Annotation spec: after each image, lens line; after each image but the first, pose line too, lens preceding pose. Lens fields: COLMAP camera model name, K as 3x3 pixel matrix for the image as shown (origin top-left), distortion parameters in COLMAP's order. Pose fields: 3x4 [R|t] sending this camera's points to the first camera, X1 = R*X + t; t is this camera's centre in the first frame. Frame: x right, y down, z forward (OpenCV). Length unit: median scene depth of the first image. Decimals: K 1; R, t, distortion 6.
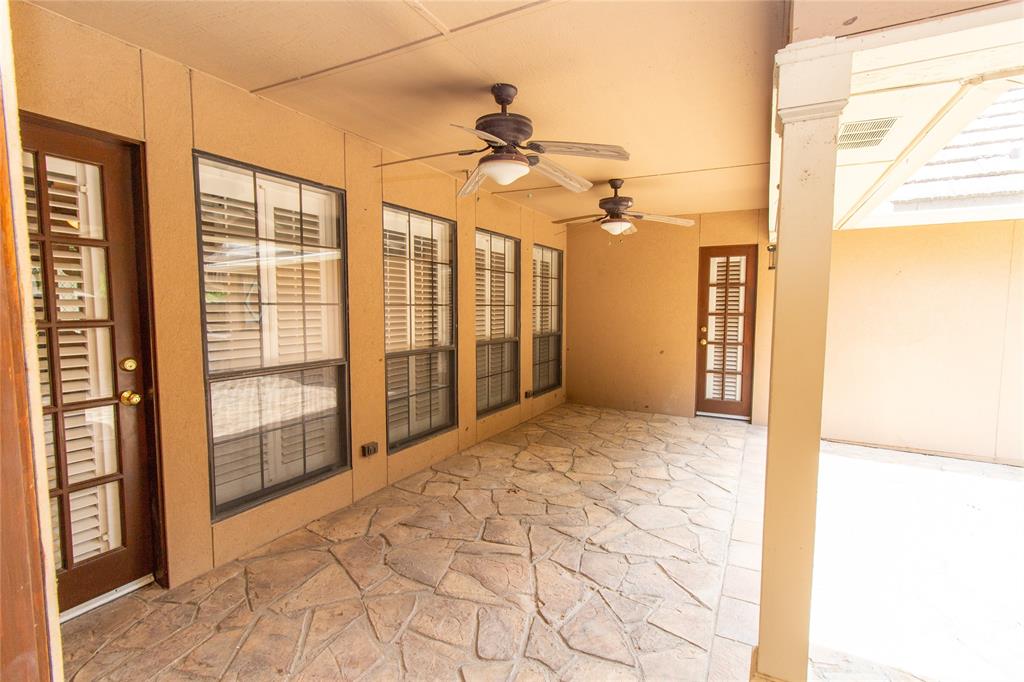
lens RADIAL K [[470.6, 0, 509.3], [0, 470.6, 341.3], [0, 0, 1]] dist [0.000231, 0.001005]
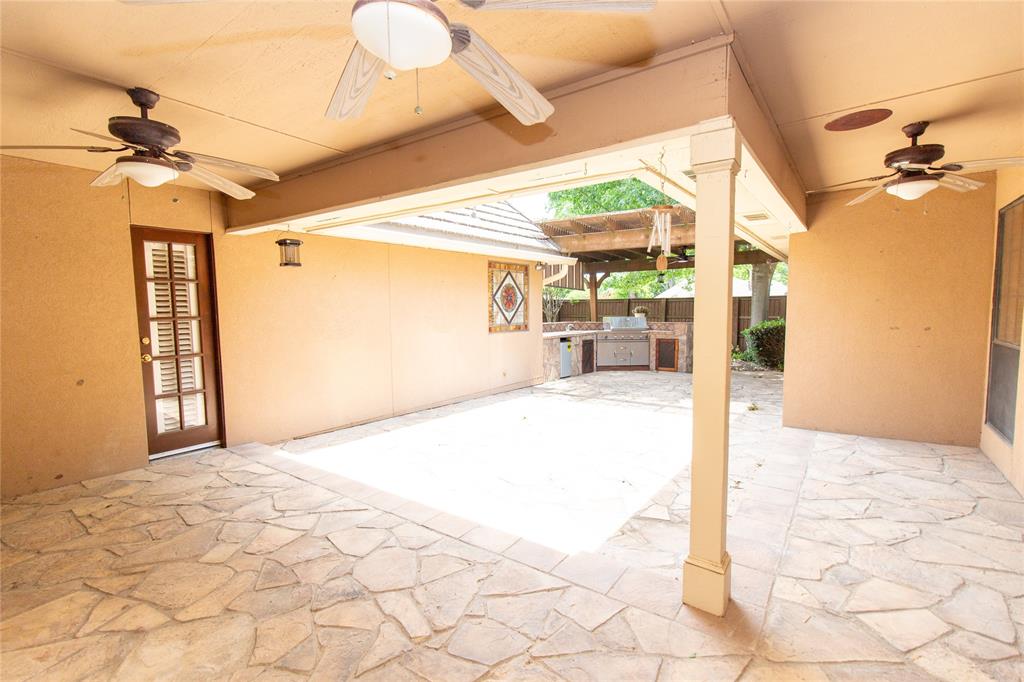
lens RADIAL K [[470.6, 0, 509.3], [0, 470.6, 339.7], [0, 0, 1]] dist [0.000231, 0.001005]
pose [[0.136565, -0.079440, 0.987441, -0.277175], [0.089542, 0.993689, 0.067559, -0.032159], [-0.986576, 0.079192, 0.142816, 0.434744]]
